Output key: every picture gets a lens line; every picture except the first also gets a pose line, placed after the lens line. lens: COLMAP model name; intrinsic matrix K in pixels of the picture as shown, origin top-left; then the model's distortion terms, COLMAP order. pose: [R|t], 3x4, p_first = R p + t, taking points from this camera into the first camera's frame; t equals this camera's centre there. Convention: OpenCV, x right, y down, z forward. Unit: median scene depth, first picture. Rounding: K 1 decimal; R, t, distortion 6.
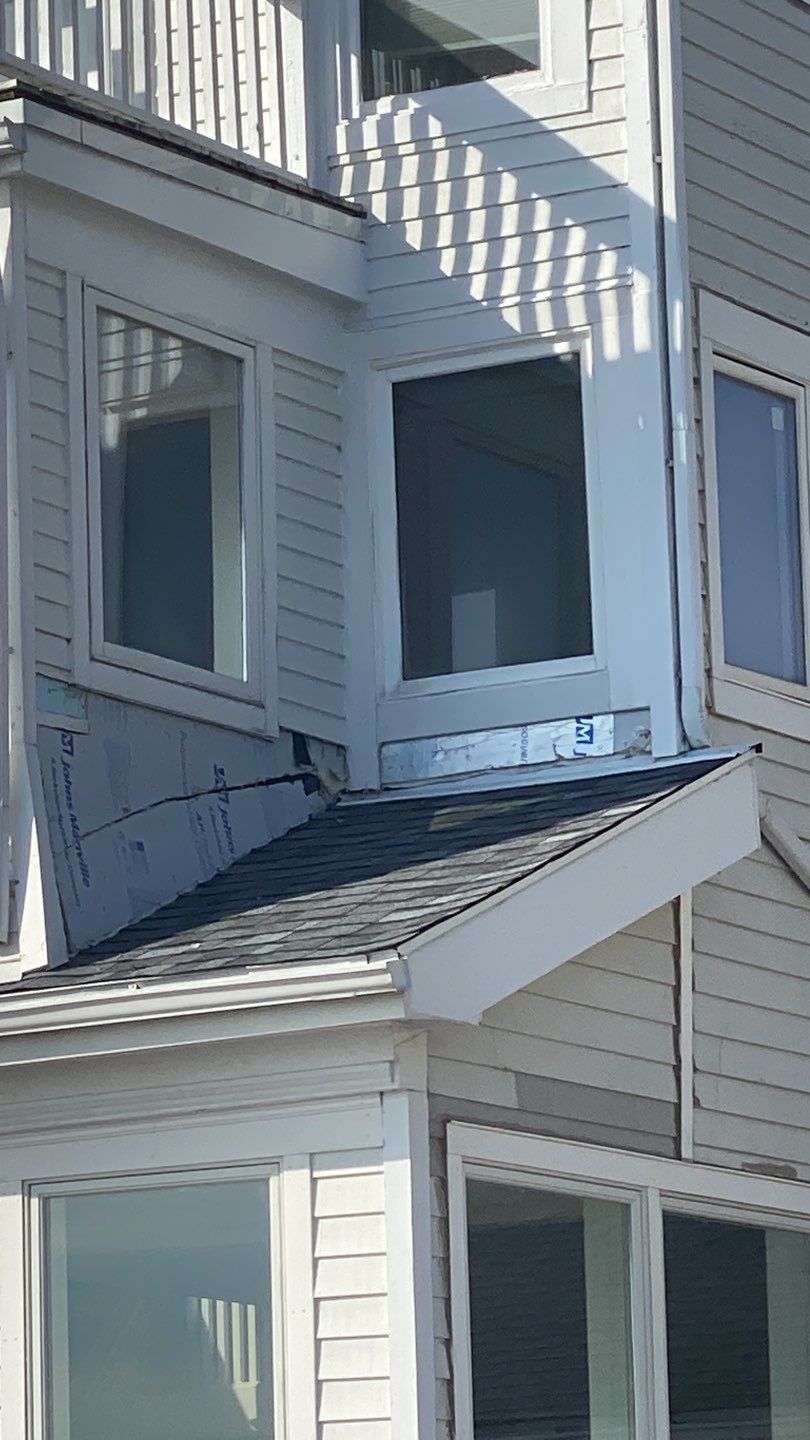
lens RADIAL K [[6795.2, 0, 405.0], [0, 6795.2, 720.0], [0, 0, 1]] dist [0.010461, -1.550378]
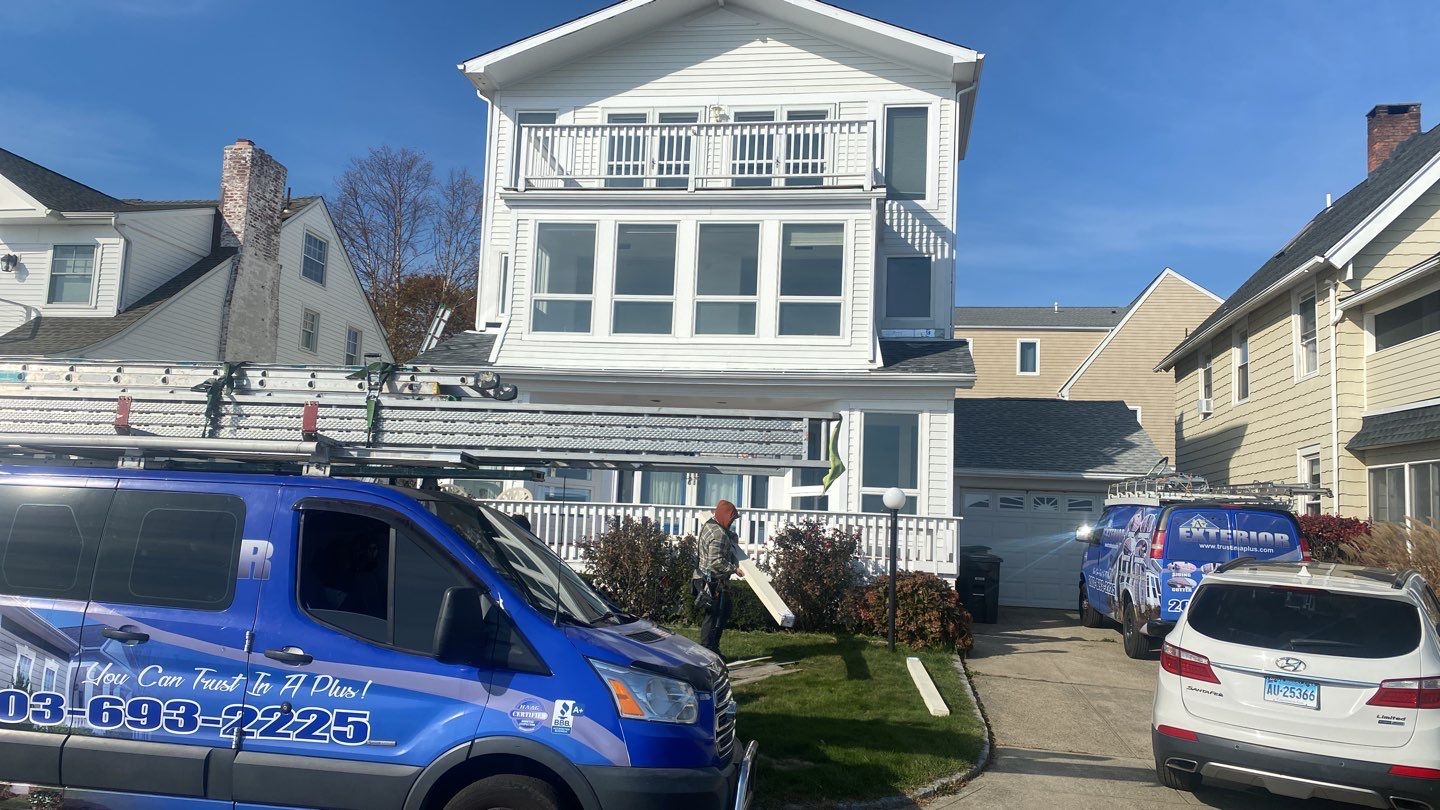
lens RADIAL K [[1140.3, 0, 722.2], [0, 1140.3, 414.8], [0, 0, 1]] dist [-0.000755, 0.004163]
pose [[0.931257, 0.106967, 0.348307, -0.403828], [-0.129280, 0.990744, 0.041388, 0.047506], [-0.340656, -0.083572, 0.936466, 0.246816]]
